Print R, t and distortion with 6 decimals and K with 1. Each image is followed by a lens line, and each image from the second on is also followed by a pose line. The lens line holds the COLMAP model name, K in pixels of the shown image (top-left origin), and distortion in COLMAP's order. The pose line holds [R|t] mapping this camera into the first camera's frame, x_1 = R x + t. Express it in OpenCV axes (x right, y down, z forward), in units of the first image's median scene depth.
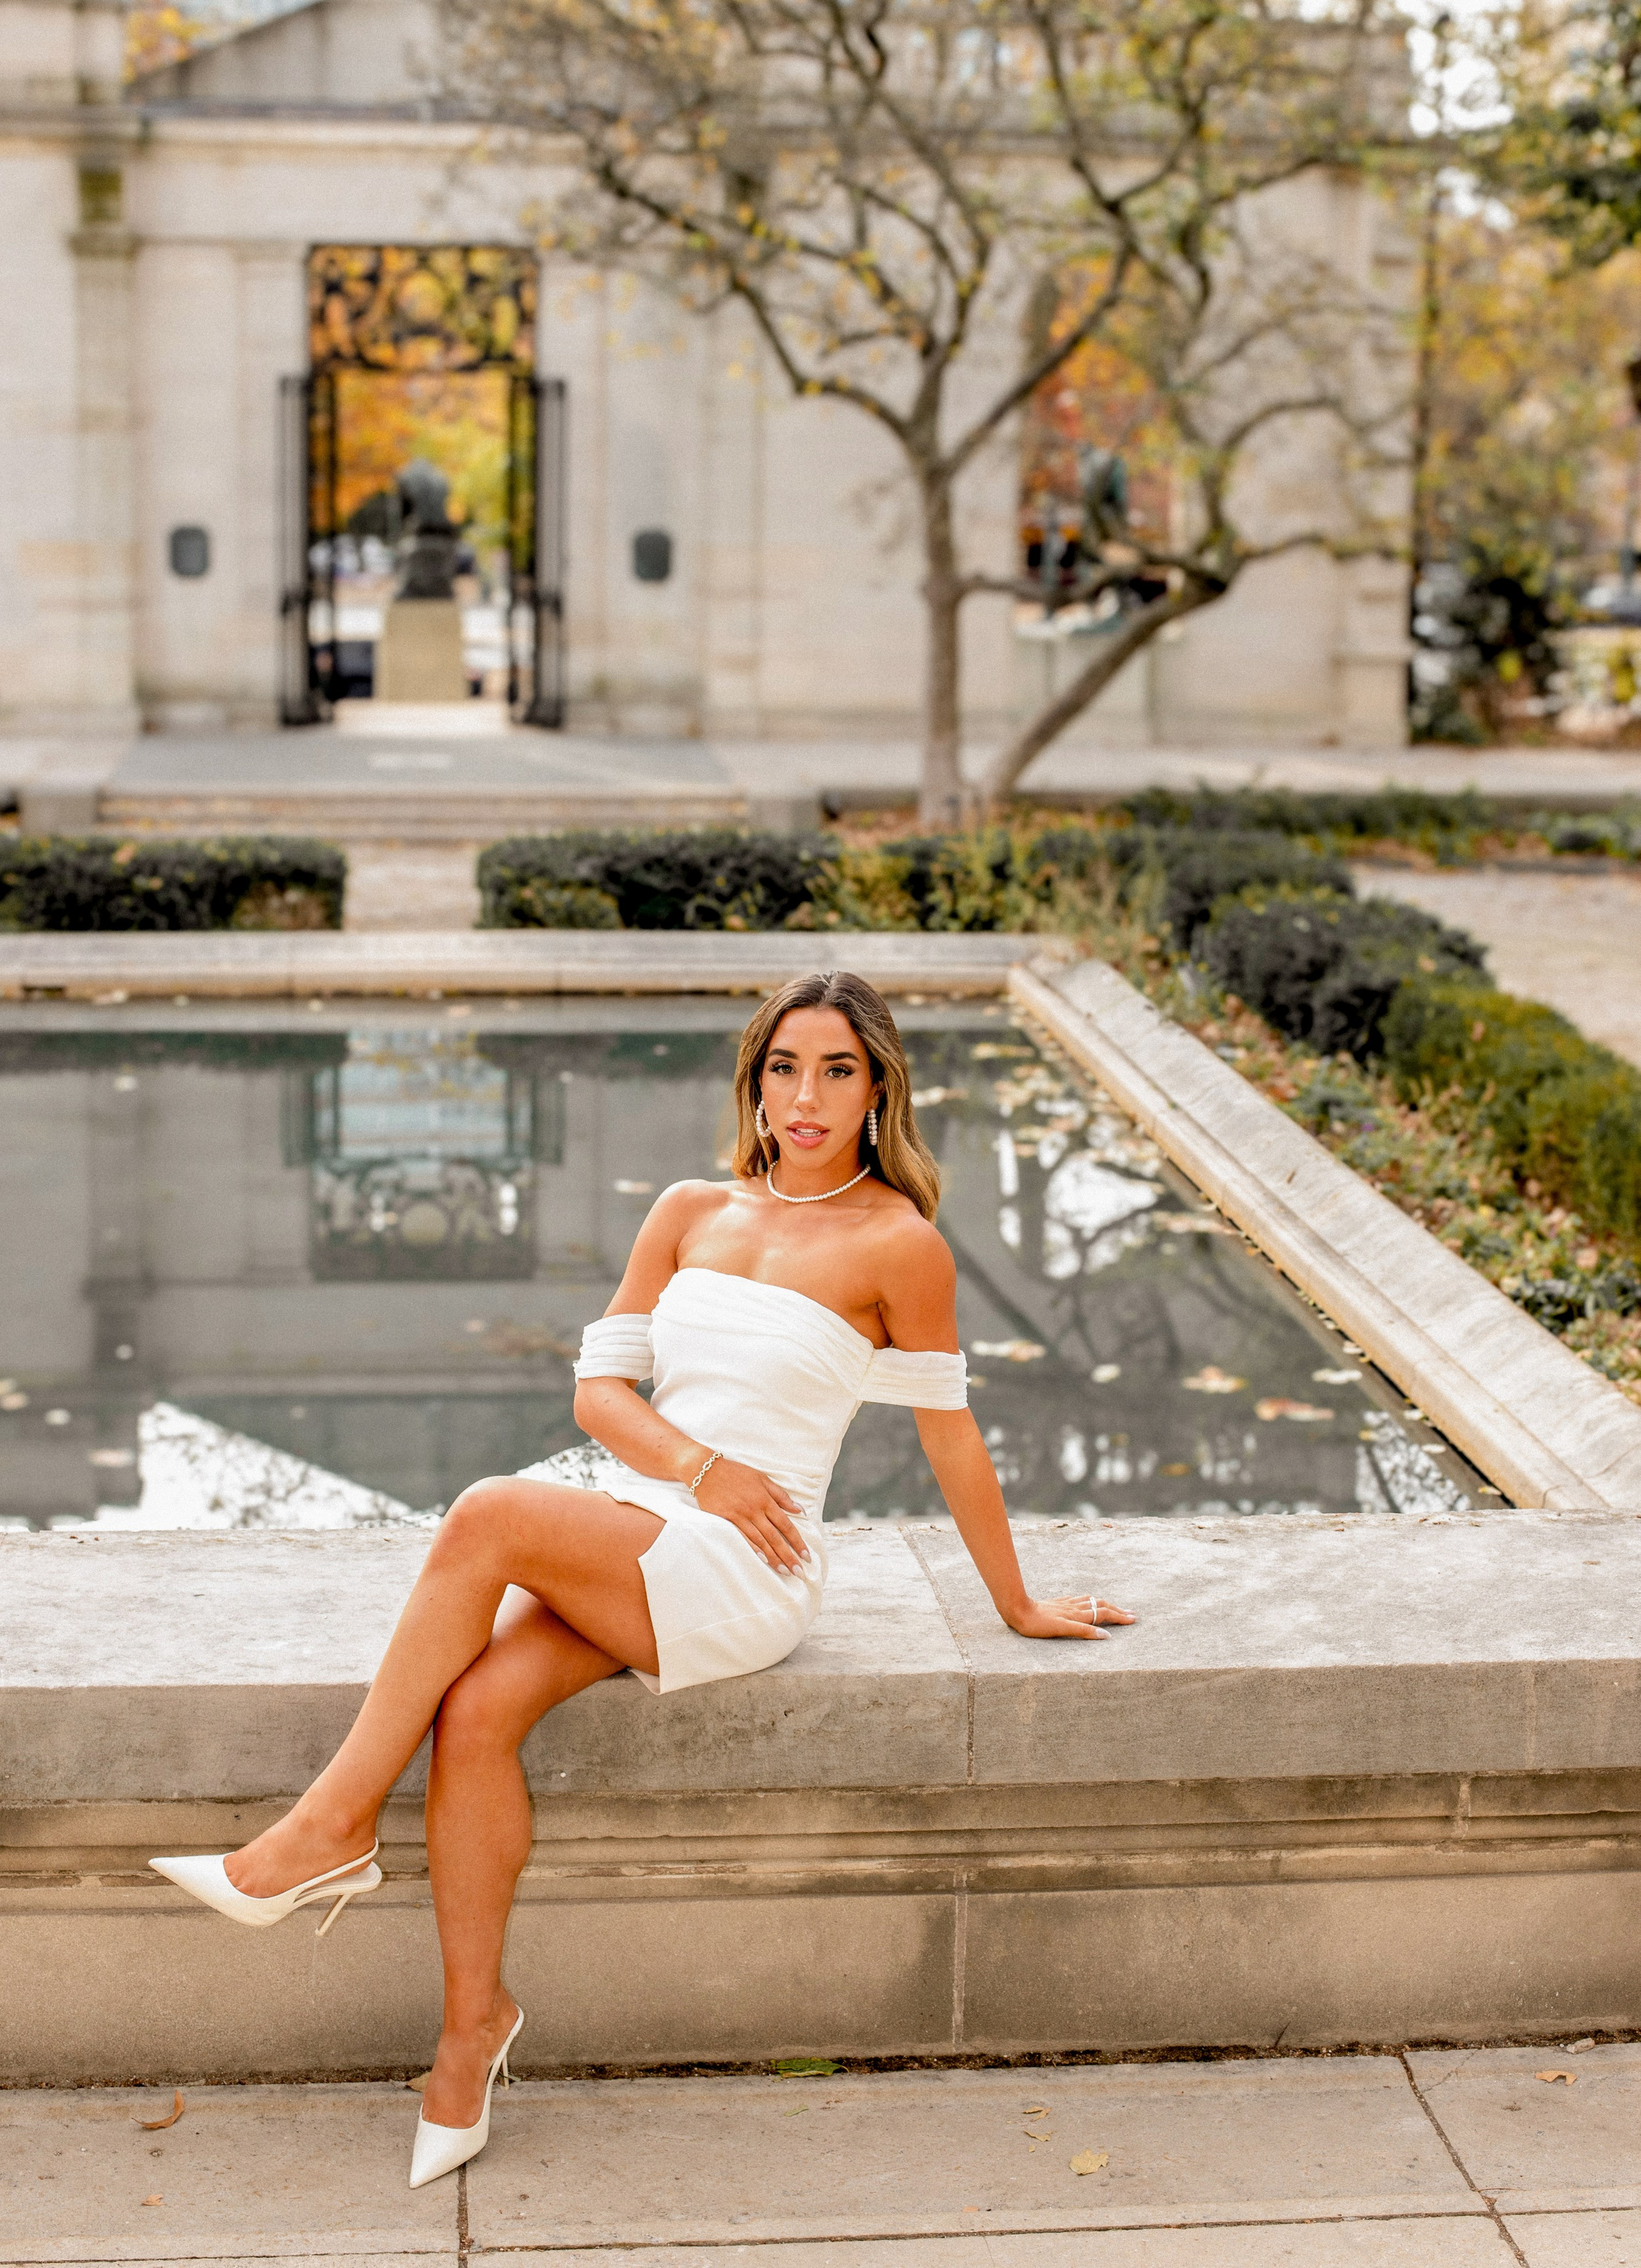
lens RADIAL K [[3390.9, 0, 814.6], [0, 3390.9, 1086.9], [0, 0, 1]] dist [-0.143137, 0.069076]
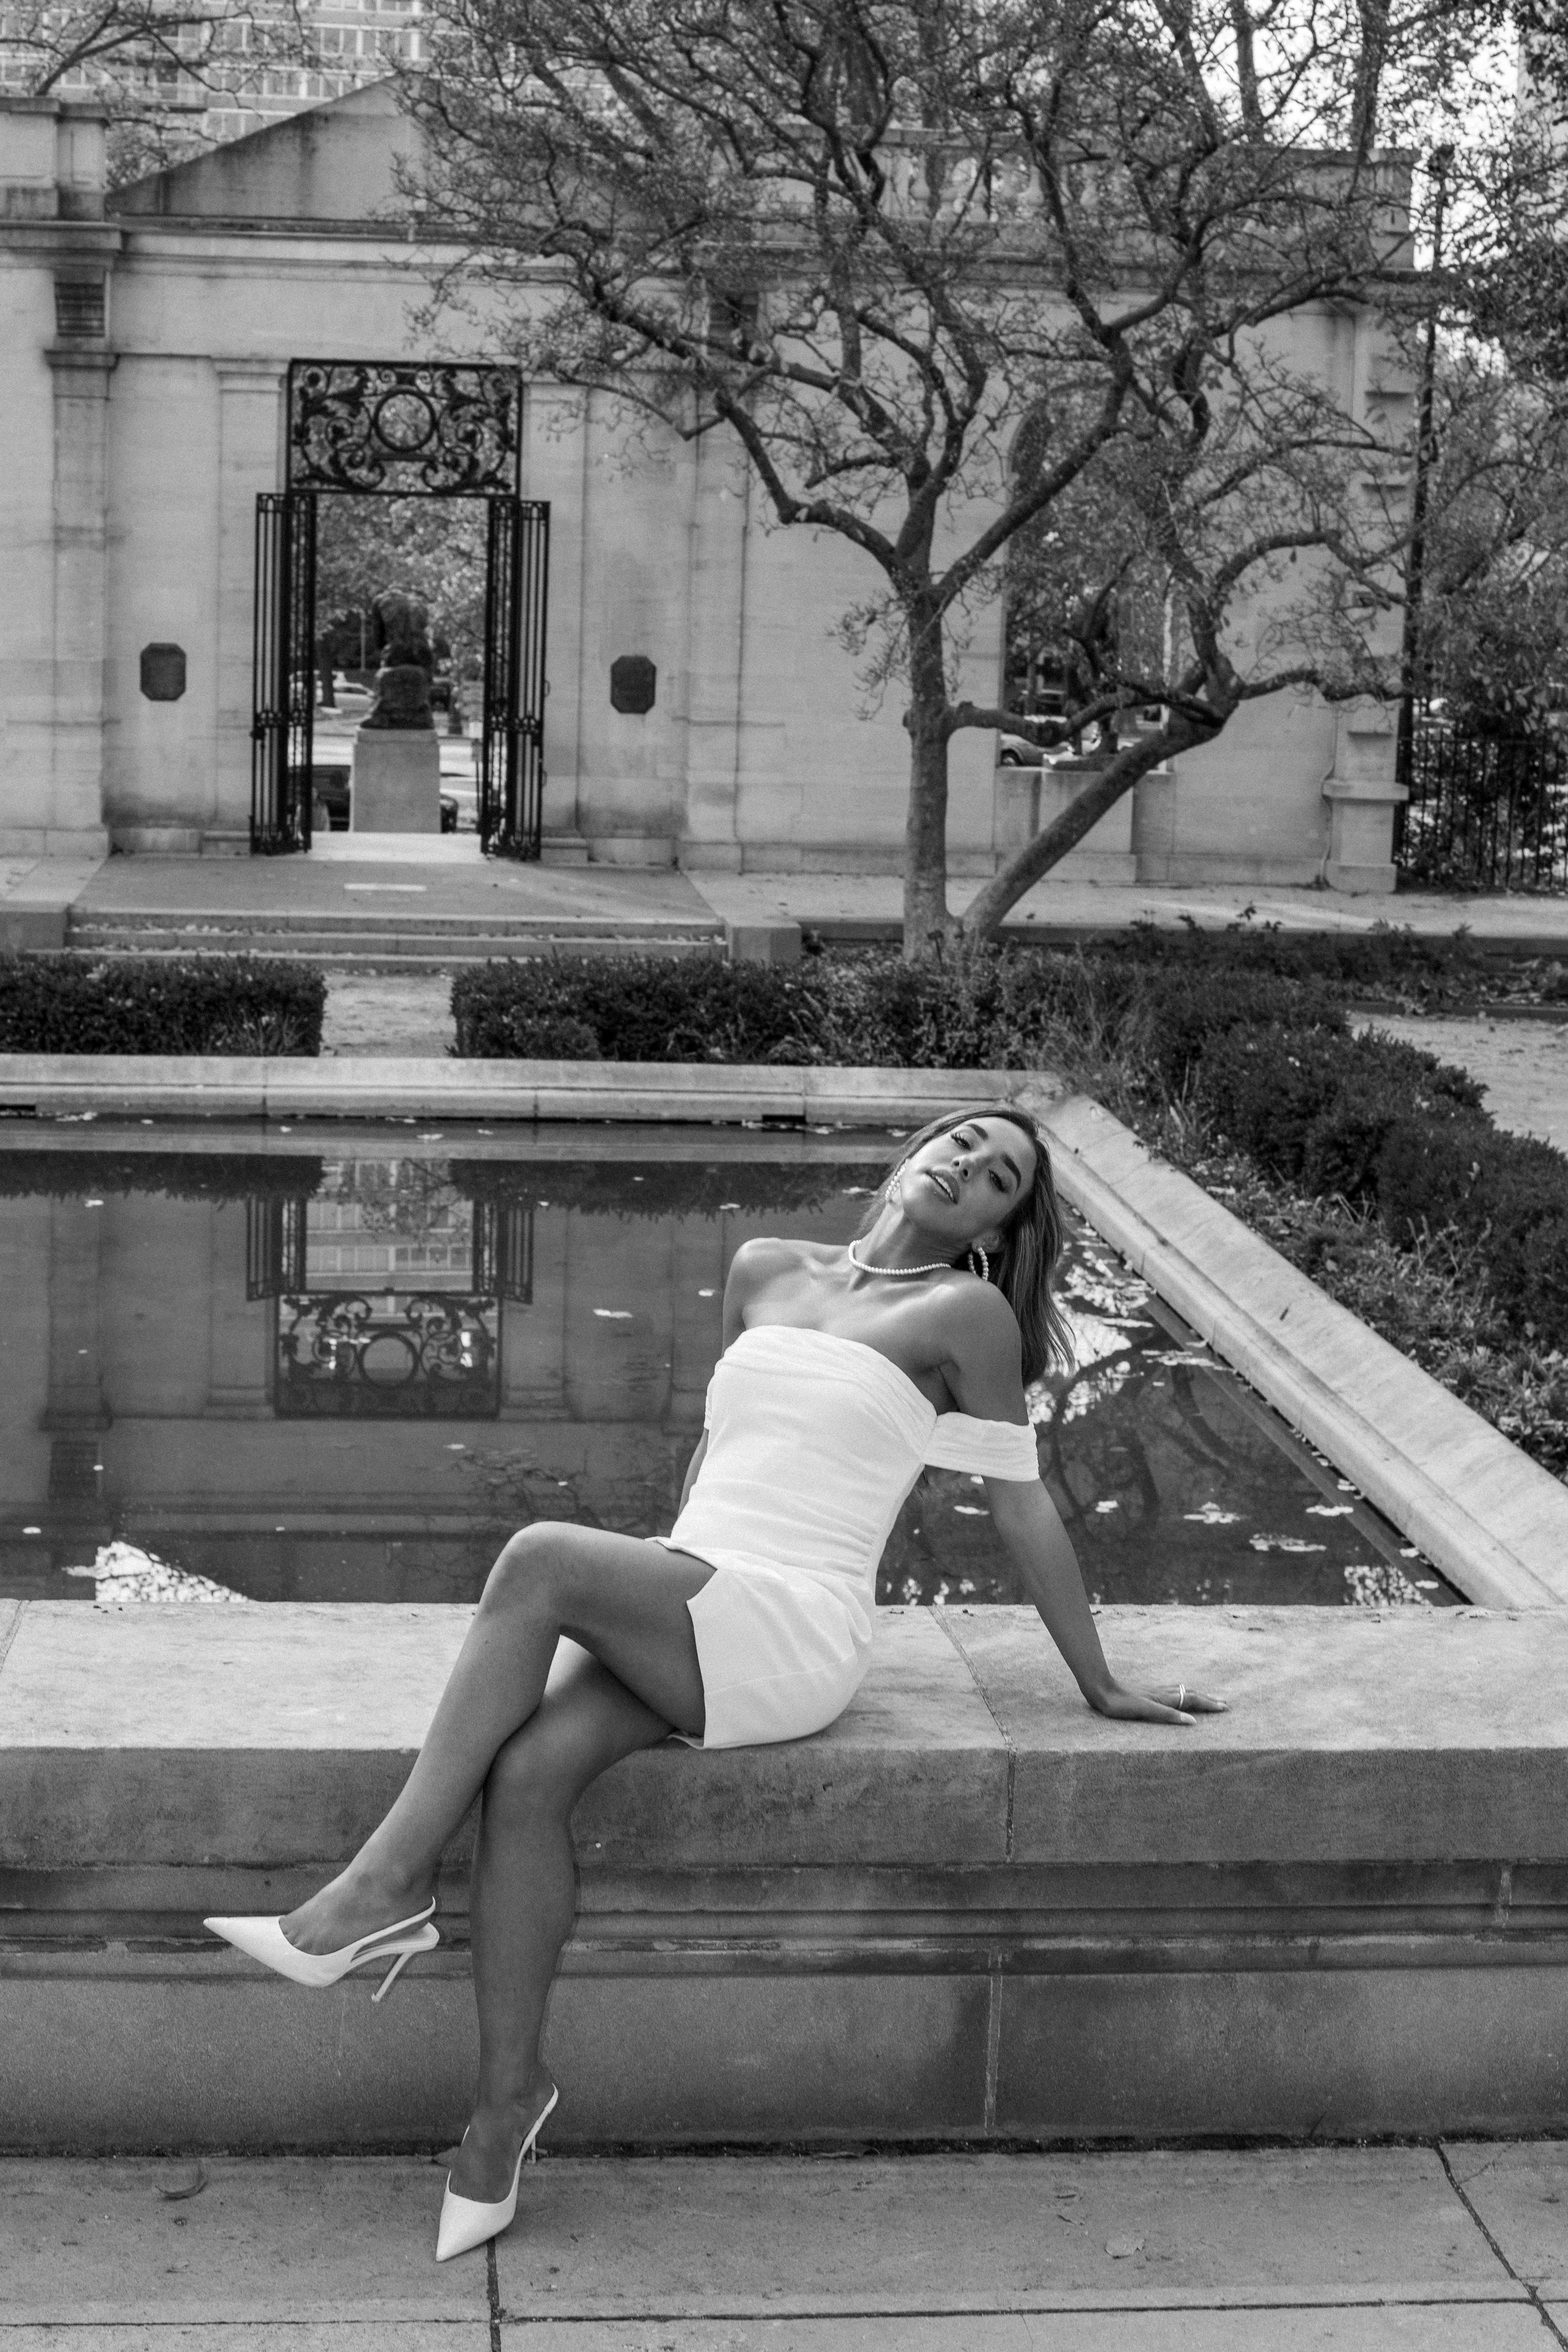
lens RADIAL K [[3449.7, 0, 784.0], [0, 3449.7, 1176.0], [0, 0, 1]] dist [-0.141358, 0.065365]
pose [[0.999856, 0.016922, -0.001190, -0.004363], [-0.016938, 0.999745, -0.014962, 0.004254], [0.000936, 0.014980, 0.999887, -0.002049]]
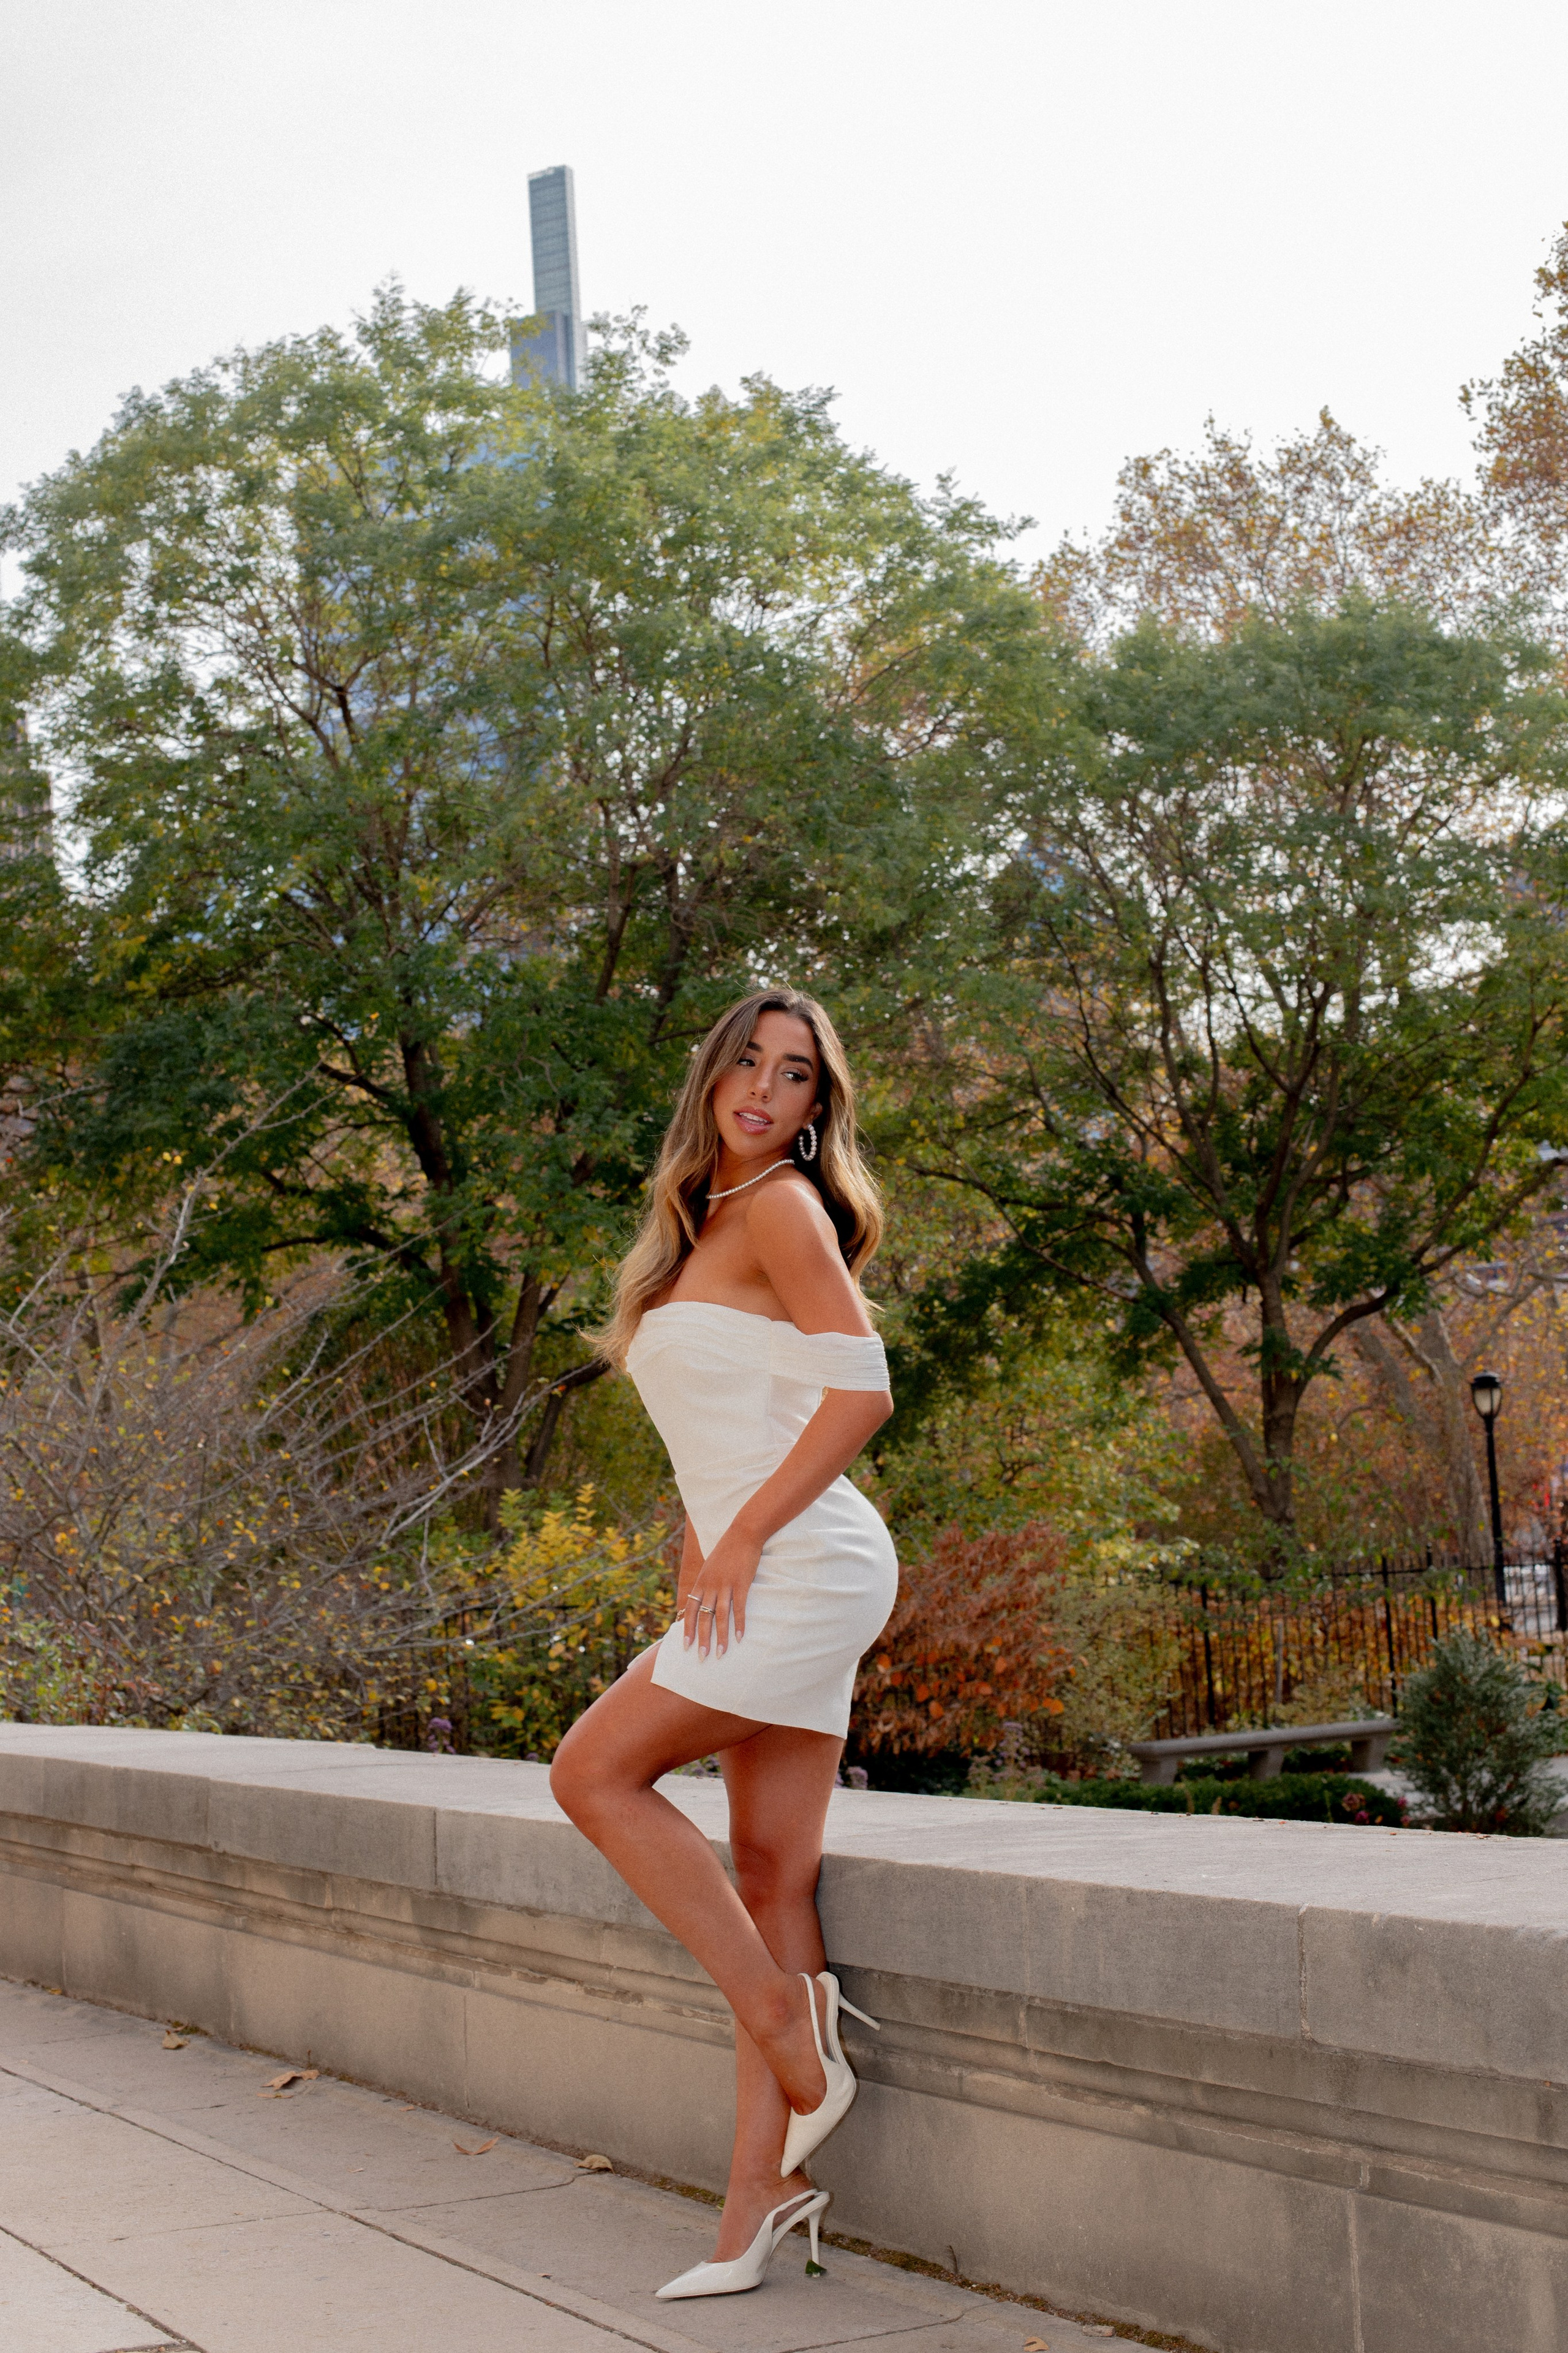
lens RADIAL K [[3450.9, 0, 784.0], [0, 3450.9, 1176.5], [0, 0, 1]] dist [-0.141358, 0.065365]
pose [[0.368683, -0.130905, -0.920292, 0.220369], [-0.073375, 0.982847, -0.169198, 0.029123], [0.926655, 0.129907, 0.352754, 0.113845]]
